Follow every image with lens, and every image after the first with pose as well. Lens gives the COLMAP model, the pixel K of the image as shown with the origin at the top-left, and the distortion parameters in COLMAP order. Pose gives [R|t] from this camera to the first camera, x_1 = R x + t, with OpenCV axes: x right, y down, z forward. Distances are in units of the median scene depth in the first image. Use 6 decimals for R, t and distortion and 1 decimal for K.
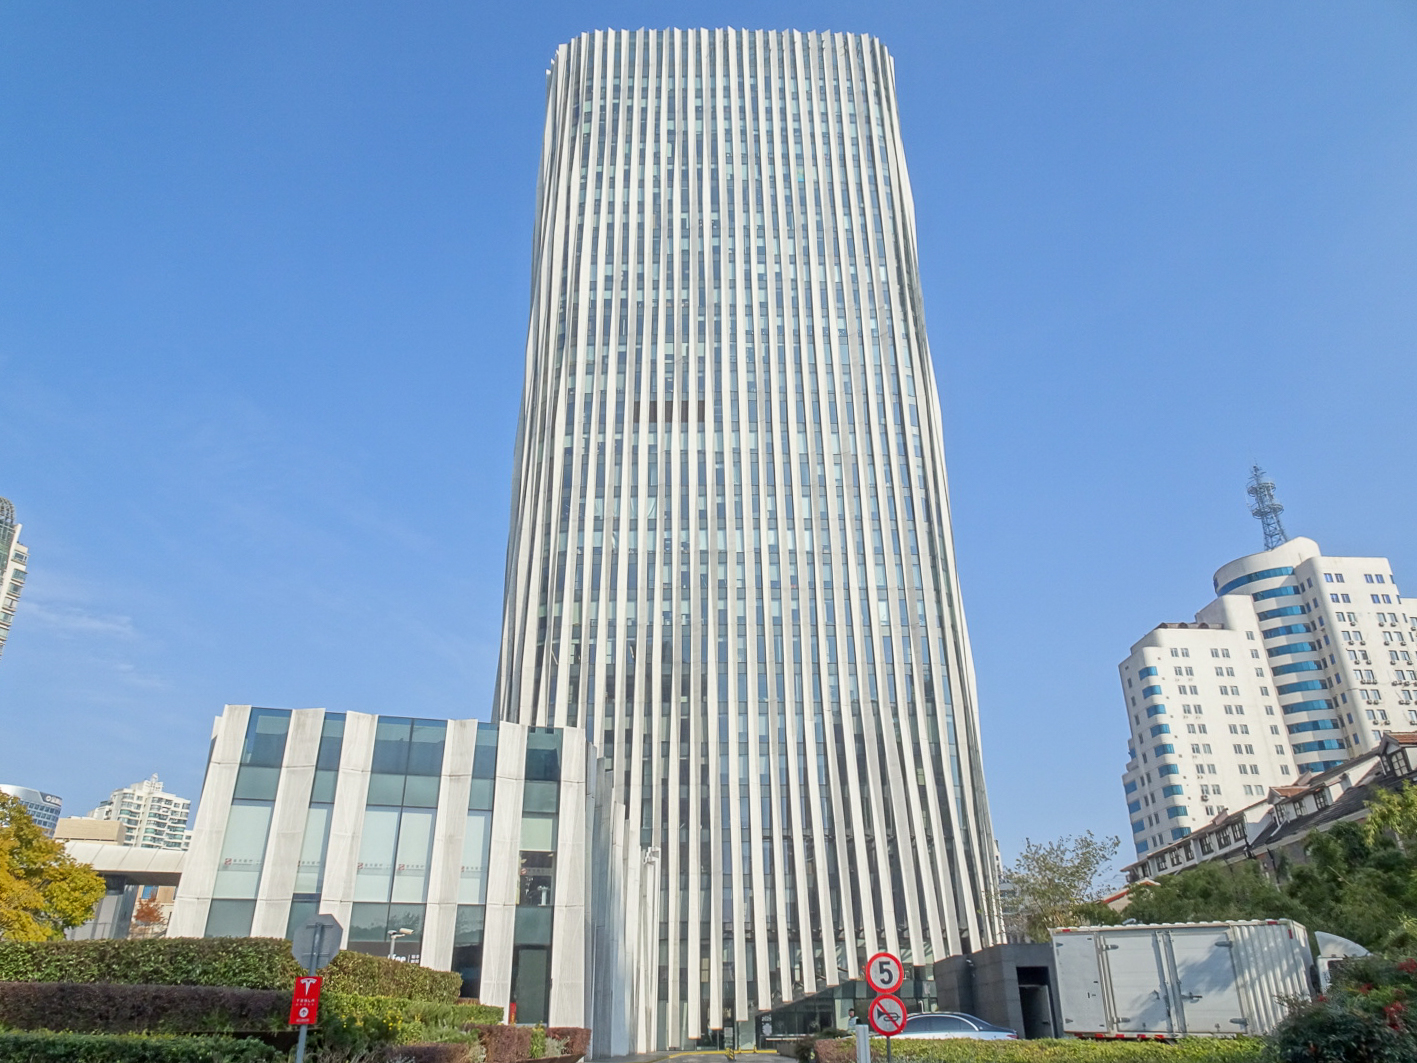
lens RADIAL K [[1015.4, 0, 710.9], [0, 1015.4, 533.9], [0, 0, 1]] dist [0.022011, -0.007348]
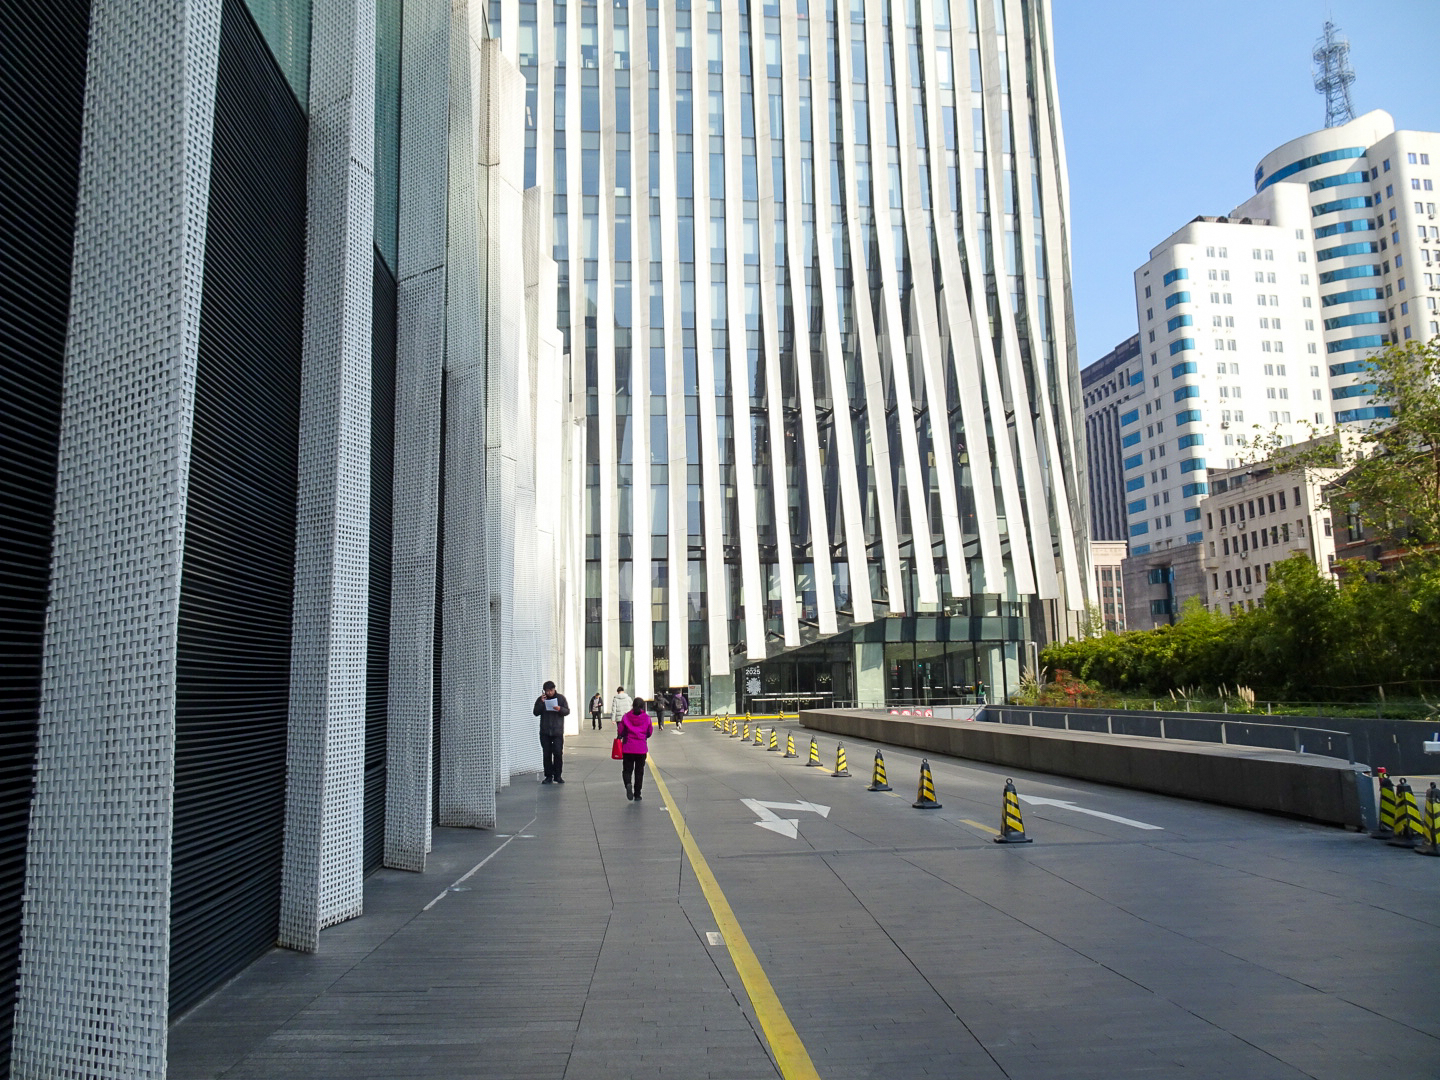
lens RADIAL K [[1023.1, 0, 720.0], [0, 1023.1, 540.0], [0, 0, 1]] dist [0.005492, -0.001980]
pose [[0.993466, 0.001858, 0.114115, -0.034866], [-0.036928, 0.951314, 0.306003, 0.163144], [-0.107990, -0.308218, 0.945167, 0.341958]]
